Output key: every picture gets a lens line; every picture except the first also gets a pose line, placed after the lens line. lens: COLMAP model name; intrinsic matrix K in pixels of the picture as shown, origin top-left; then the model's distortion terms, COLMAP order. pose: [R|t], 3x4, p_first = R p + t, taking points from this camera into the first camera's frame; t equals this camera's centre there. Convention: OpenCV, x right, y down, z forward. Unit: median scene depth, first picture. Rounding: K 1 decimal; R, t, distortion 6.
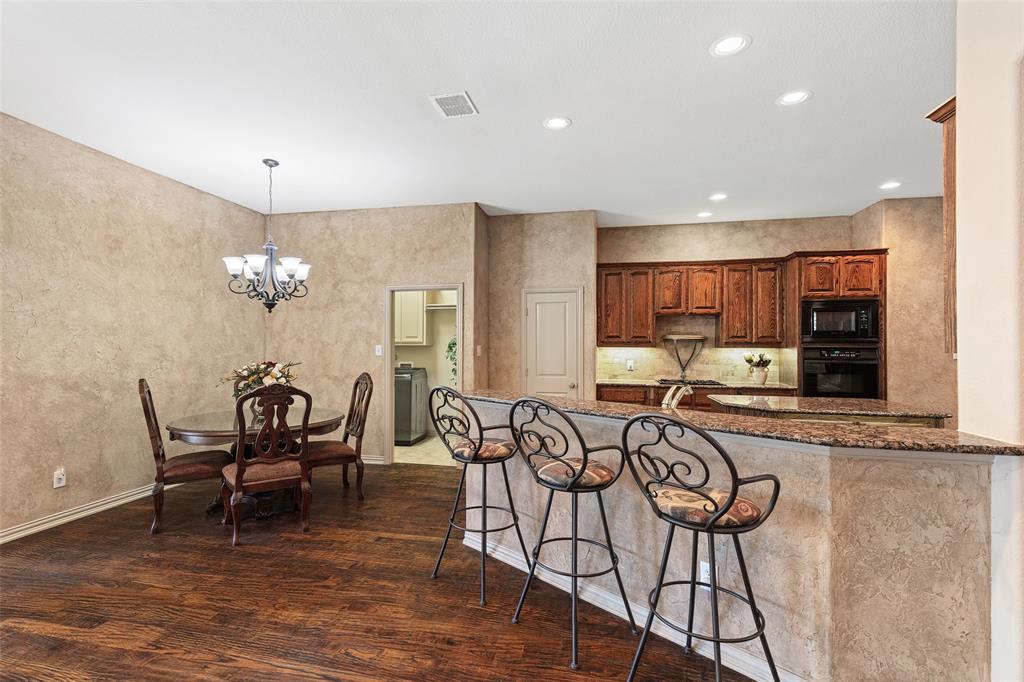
lens RADIAL K [[462.6, 0, 514.5], [0, 462.6, 346.9], [0, 0, 1]] dist [0.002529, 0.000243]
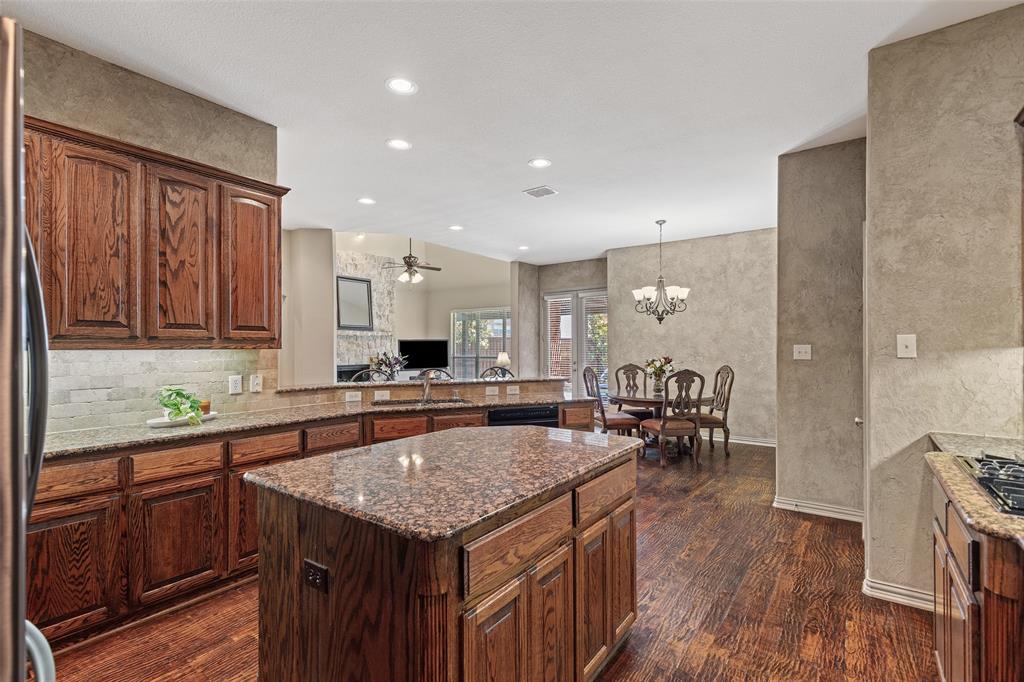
lens RADIAL K [[462.6, 0, 514.5], [0, 462.6, 346.9], [0, 0, 1]] dist [0.002529, 0.000243]
pose [[-0.405135, -0.004348, -0.914247, 0.774052], [-0.003675, 0.999988, -0.003128, 0.004959], [0.914250, 0.002092, -0.405146, 0.898811]]
